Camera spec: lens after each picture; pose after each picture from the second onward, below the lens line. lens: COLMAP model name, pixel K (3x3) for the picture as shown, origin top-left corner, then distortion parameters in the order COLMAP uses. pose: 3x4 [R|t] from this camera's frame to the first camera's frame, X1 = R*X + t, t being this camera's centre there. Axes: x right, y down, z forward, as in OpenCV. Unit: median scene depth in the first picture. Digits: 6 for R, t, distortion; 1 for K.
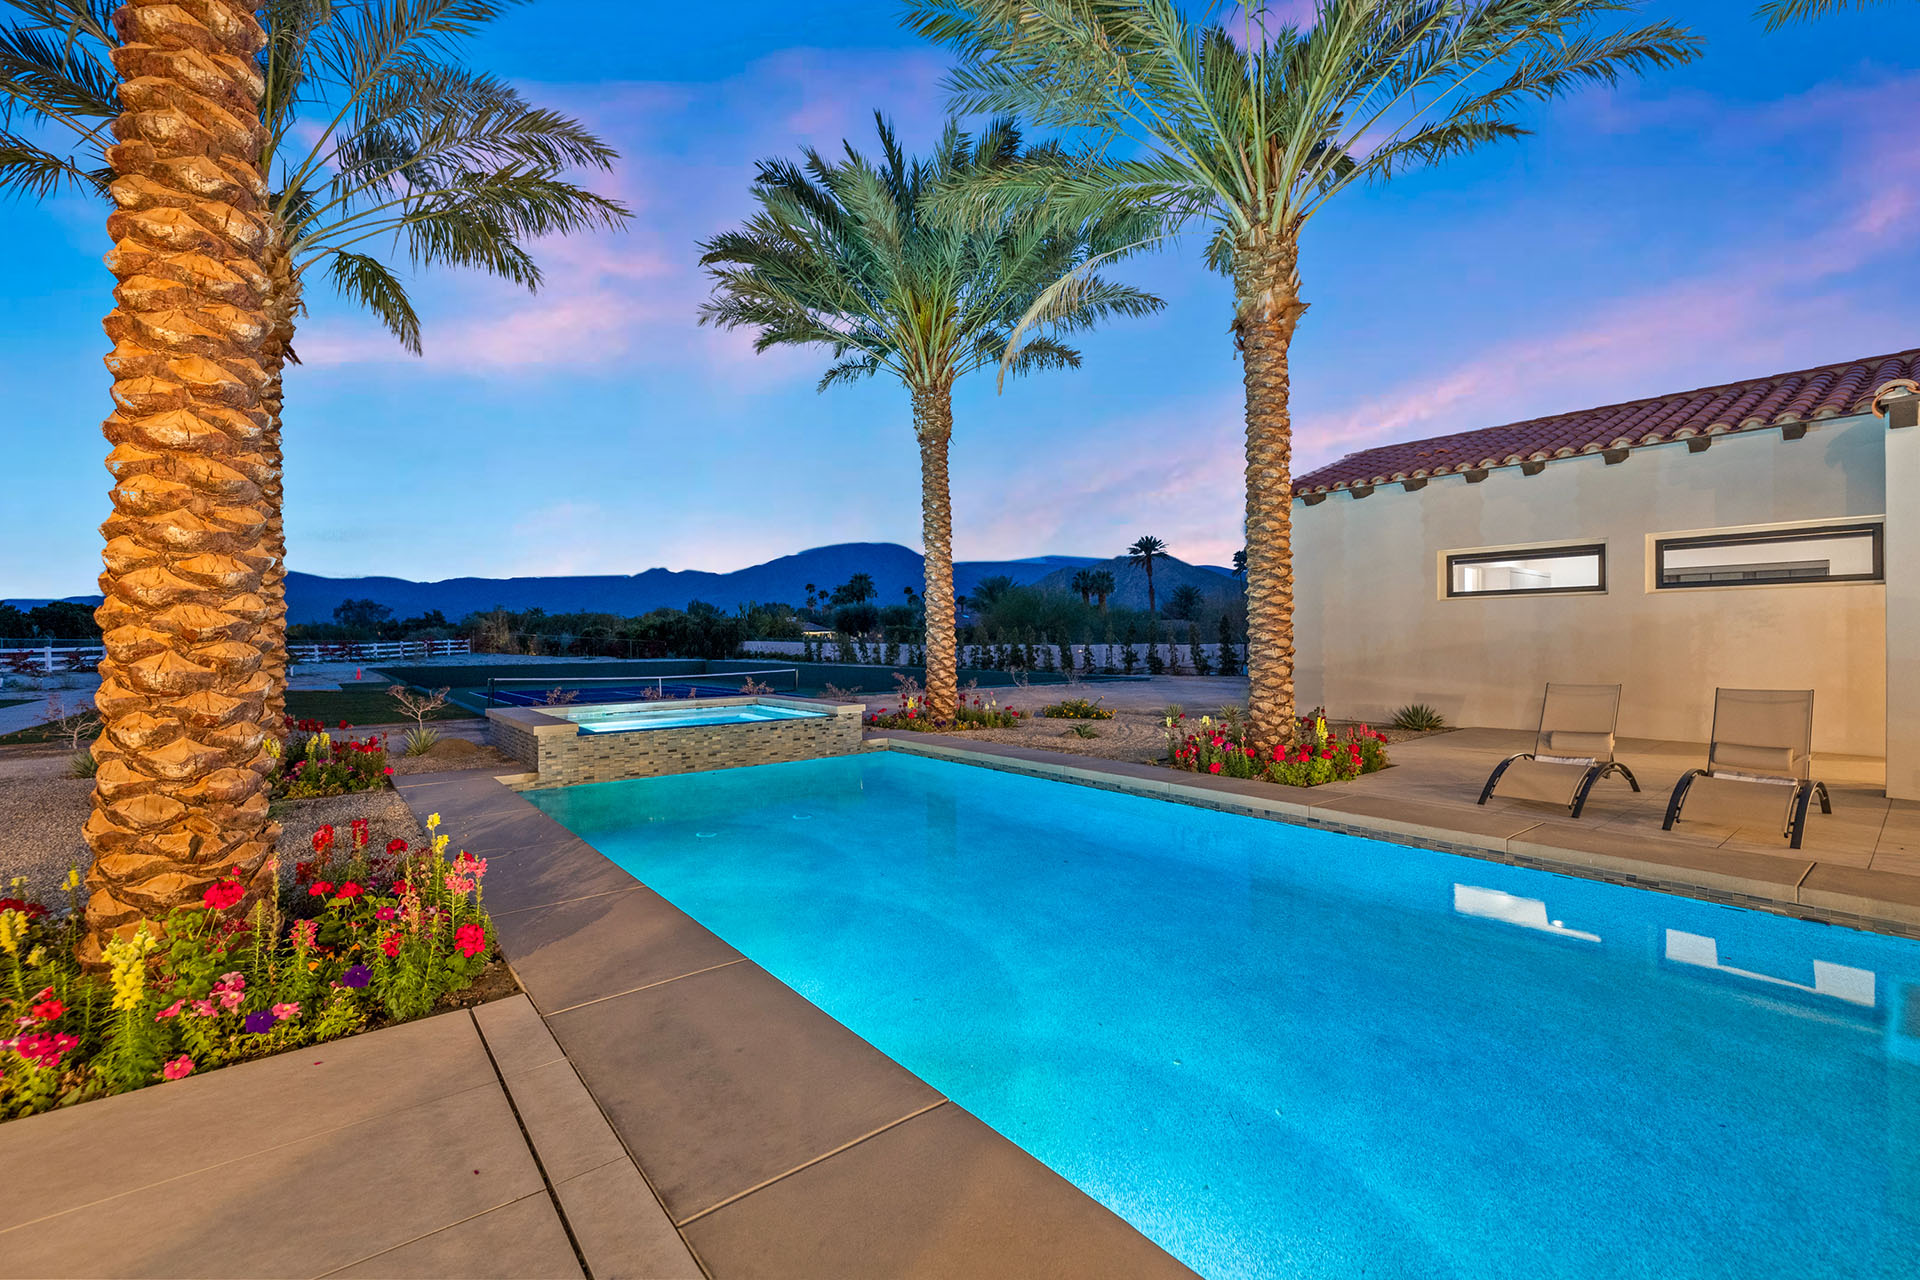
lens RADIAL K [[804.3, 0, 952.6], [0, 804.3, 638.8], [0, 0, 1]] dist [0.003119, 0.000187]
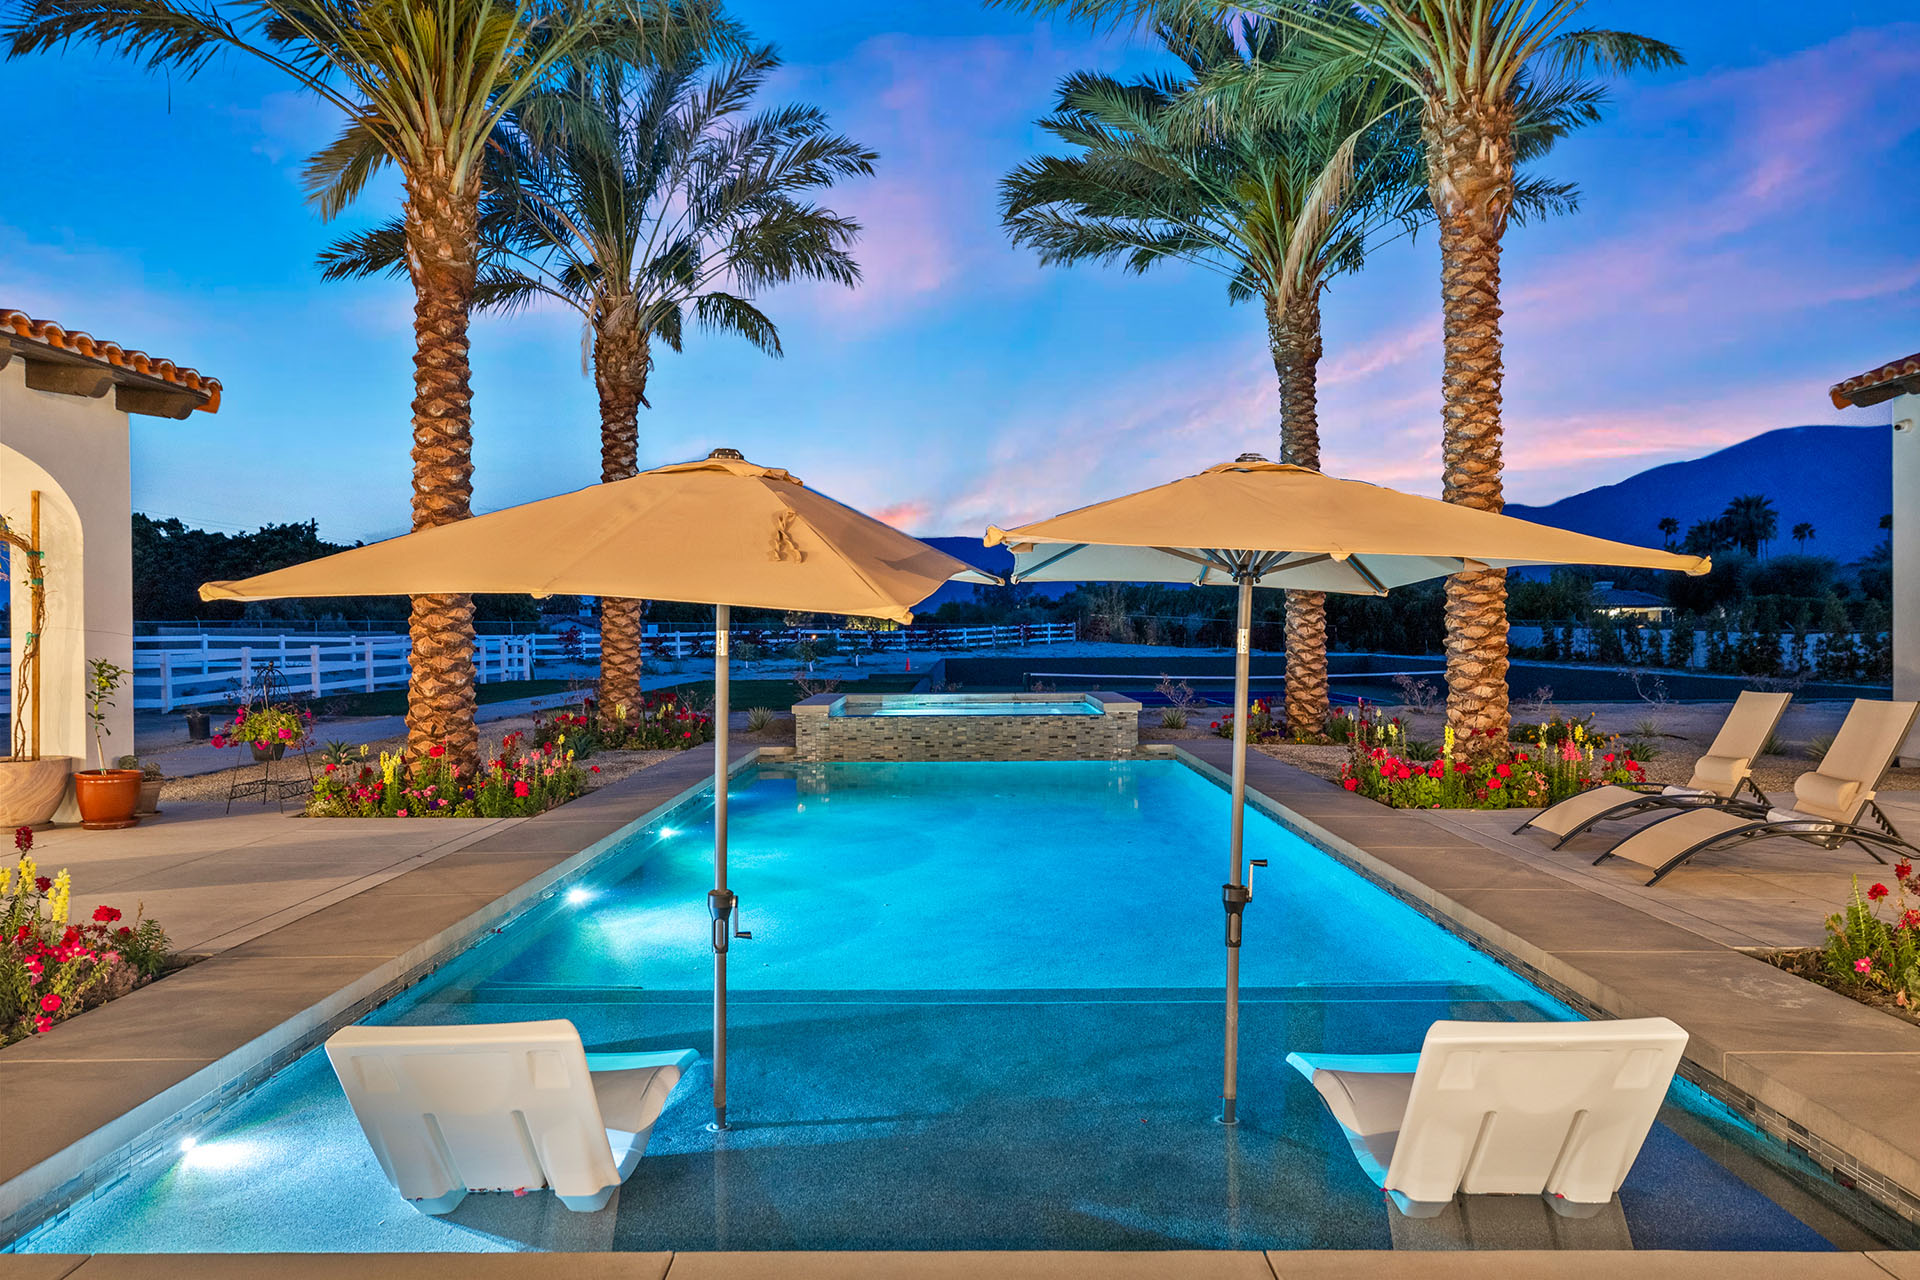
lens RADIAL K [[1362.3, 0, 945.7], [0, 1362.3, 634.1], [0, 0, 1]] dist [-0.004848, 0.002715]
pose [[0.768024, 0.003207, -0.640413, 0.455119], [0.003512, 0.999951, 0.009219, -0.003835], [0.640411, -0.009329, 0.767975, -0.168292]]
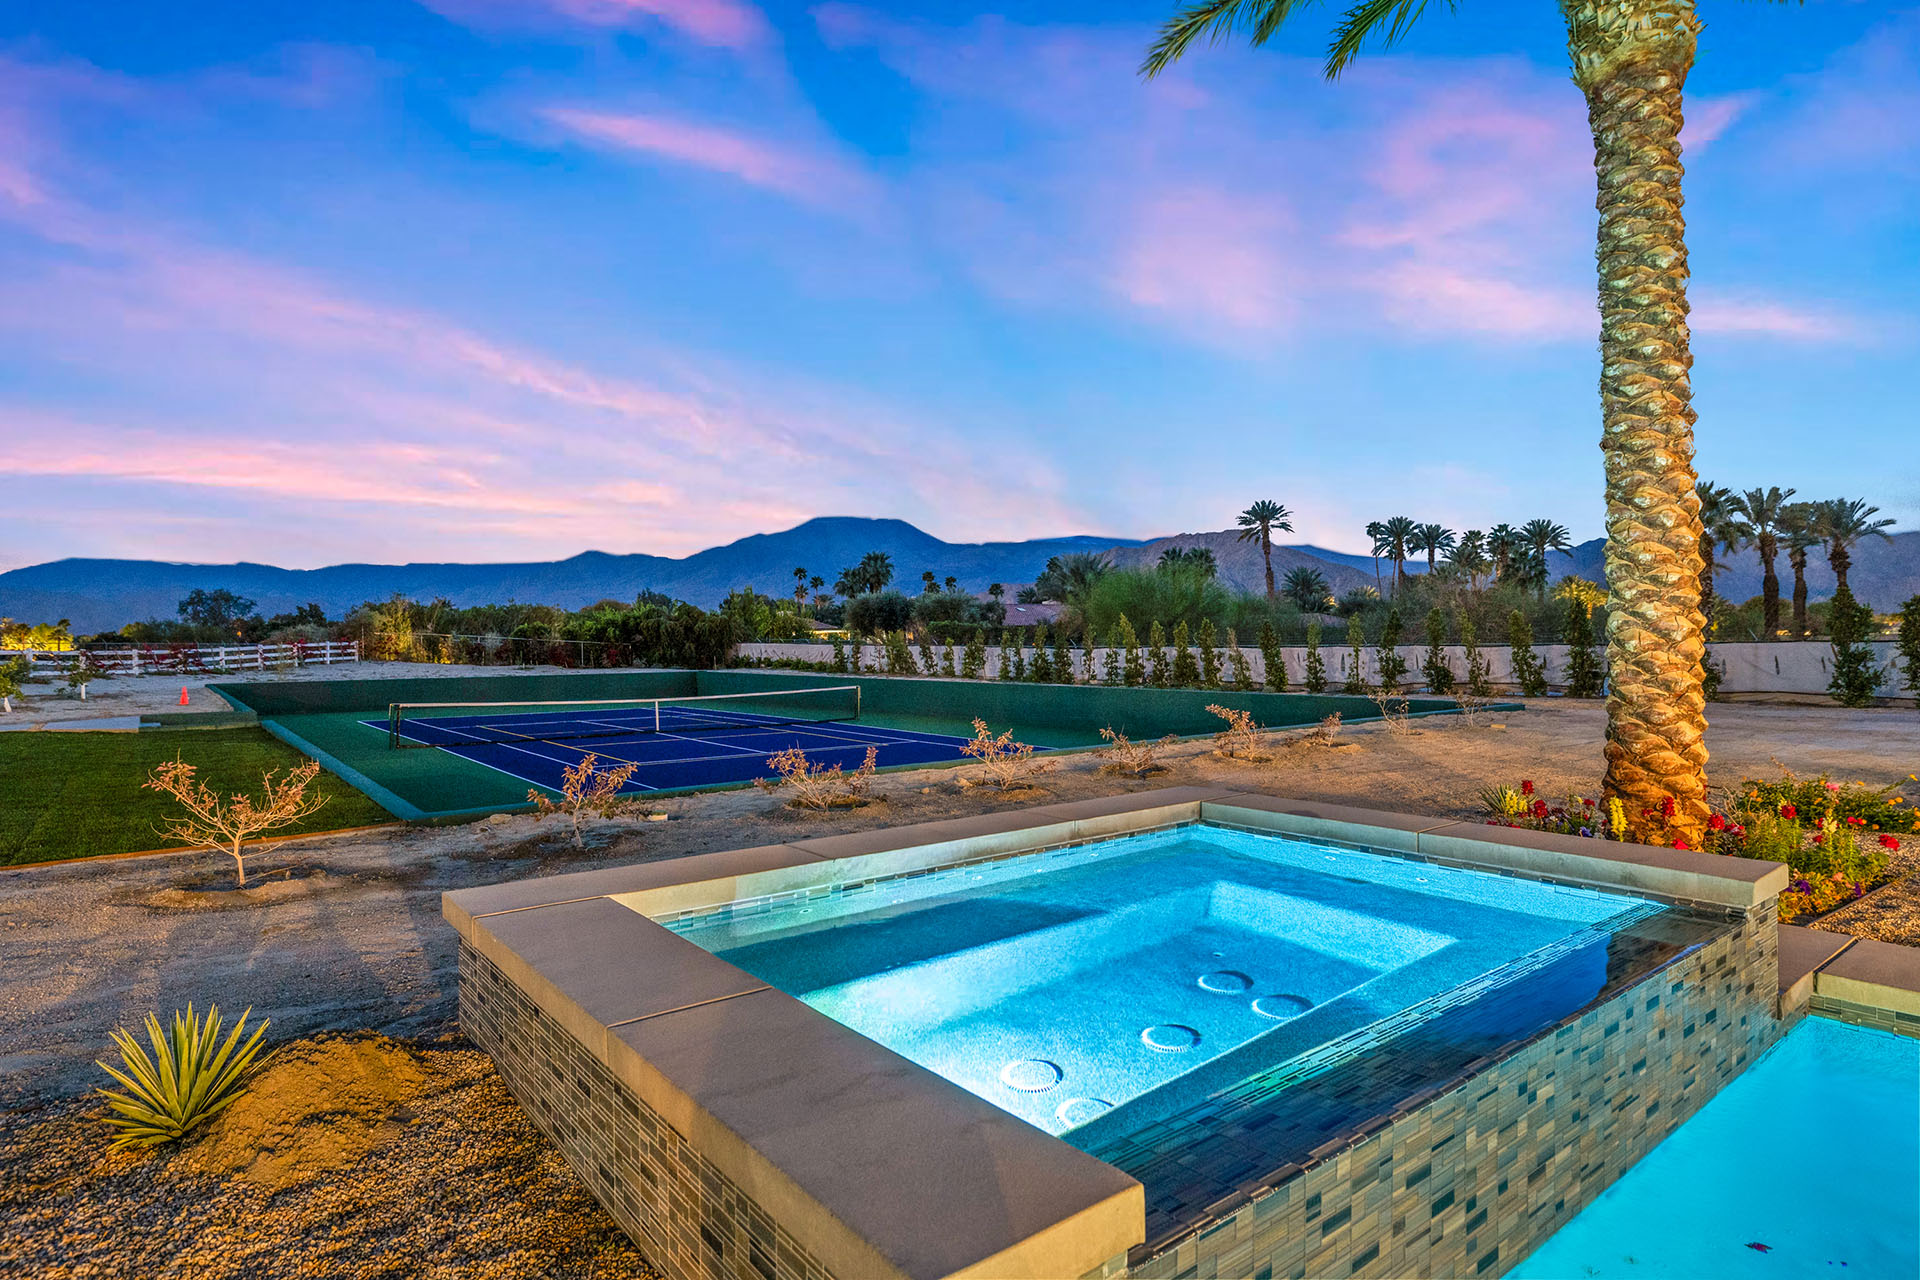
lens RADIAL K [[1022.8, 0, 952.5], [0, 1022.8, 642.3], [0, 0, 1]] dist [0.000433, 0.000477]
pose [[0.999927, -0.001863, -0.011945, -0.272634], [0.001888, 0.999996, 0.002039, 0.002207], [0.011941, -0.002061, 0.999927, 0.444068]]
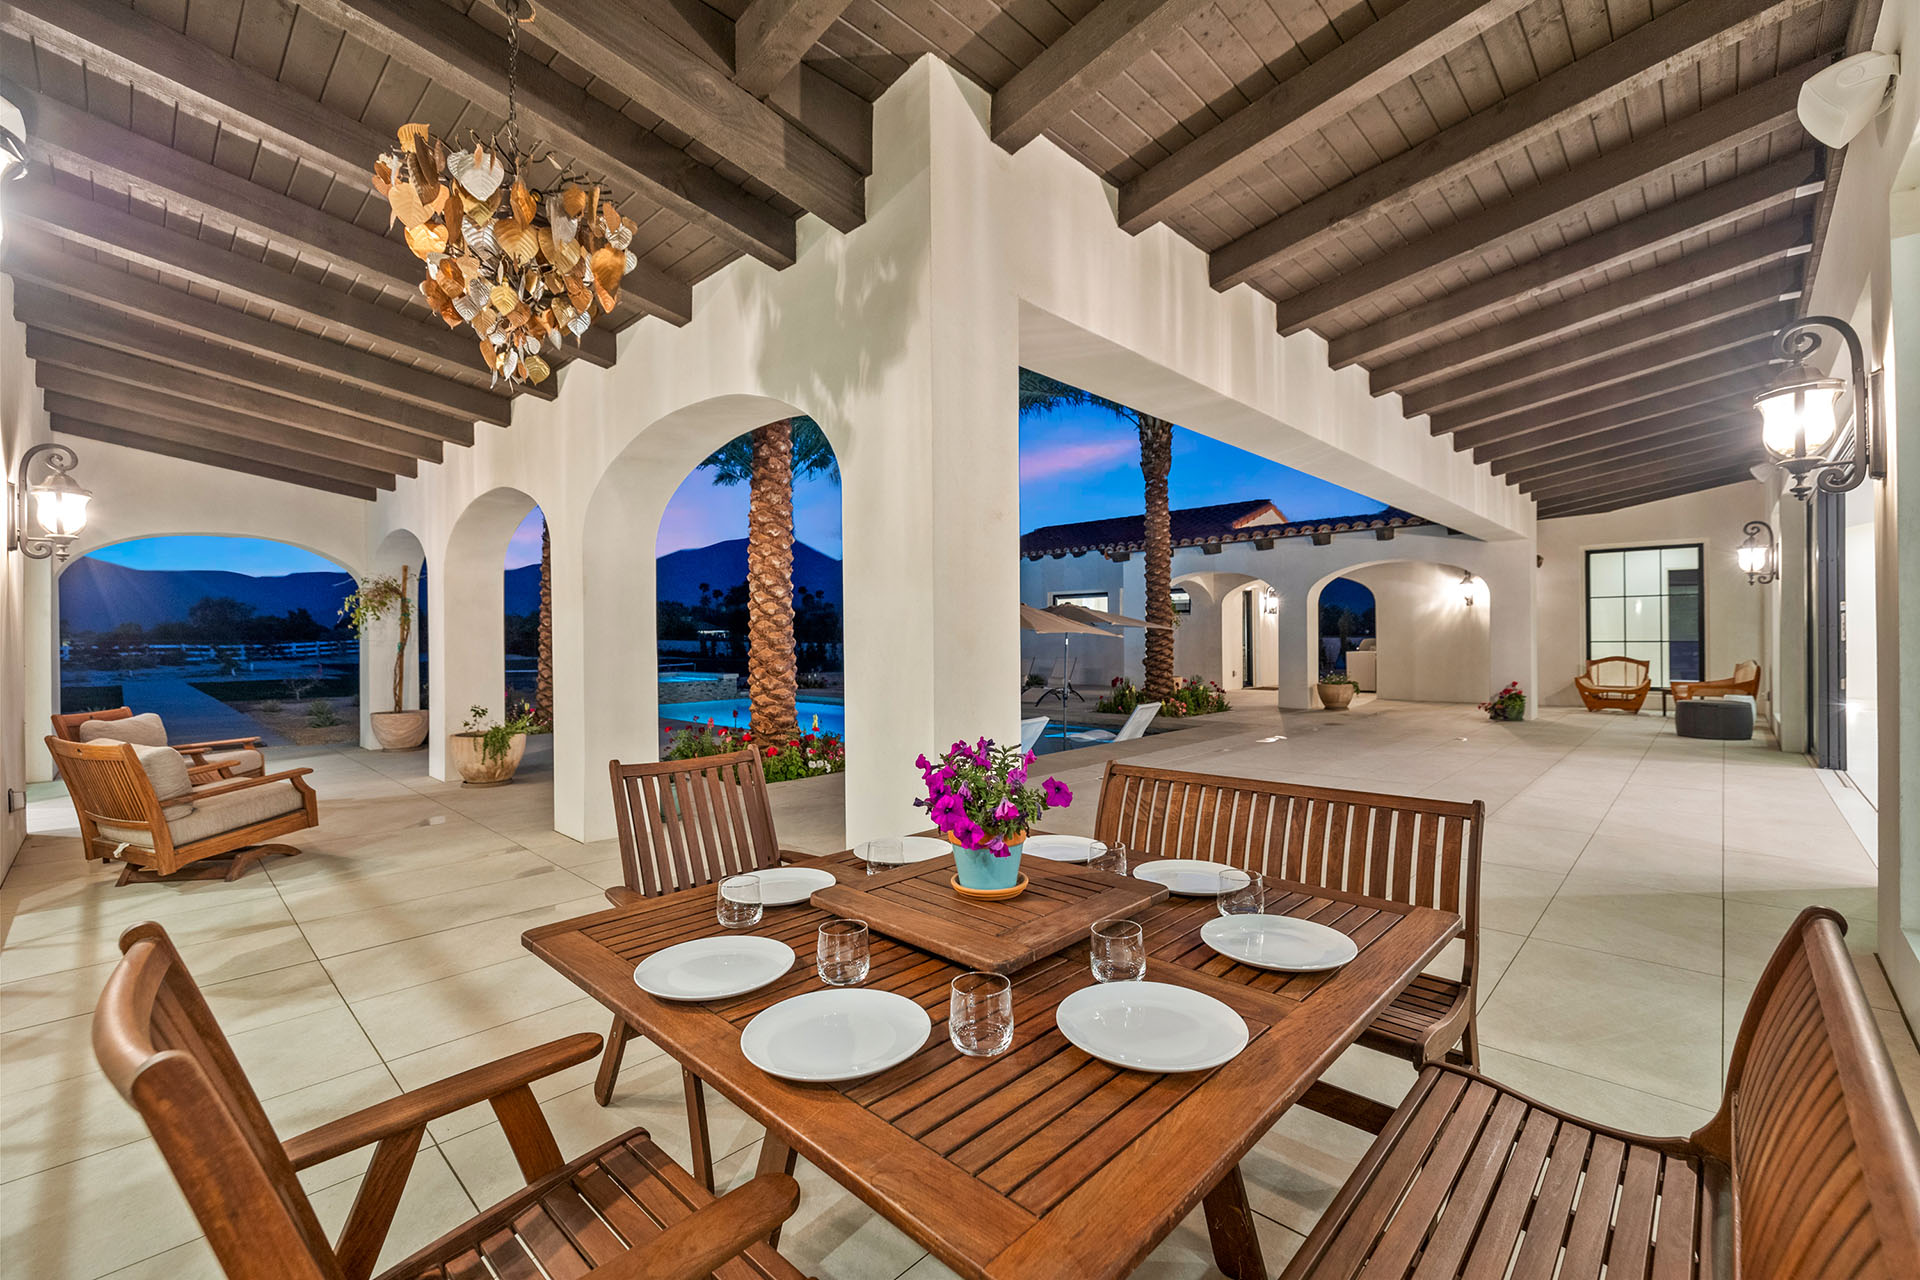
lens RADIAL K [[805.2, 0, 958.4], [0, 805.2, 646.1], [0, 0, 1]] dist [0.000101, -0.000040]
pose [[0.991468, -0.003837, 0.130291, 0.109931], [0.002308, 0.999927, 0.011883, -0.003477], [-0.130327, -0.011480, 0.991405, -0.657662]]
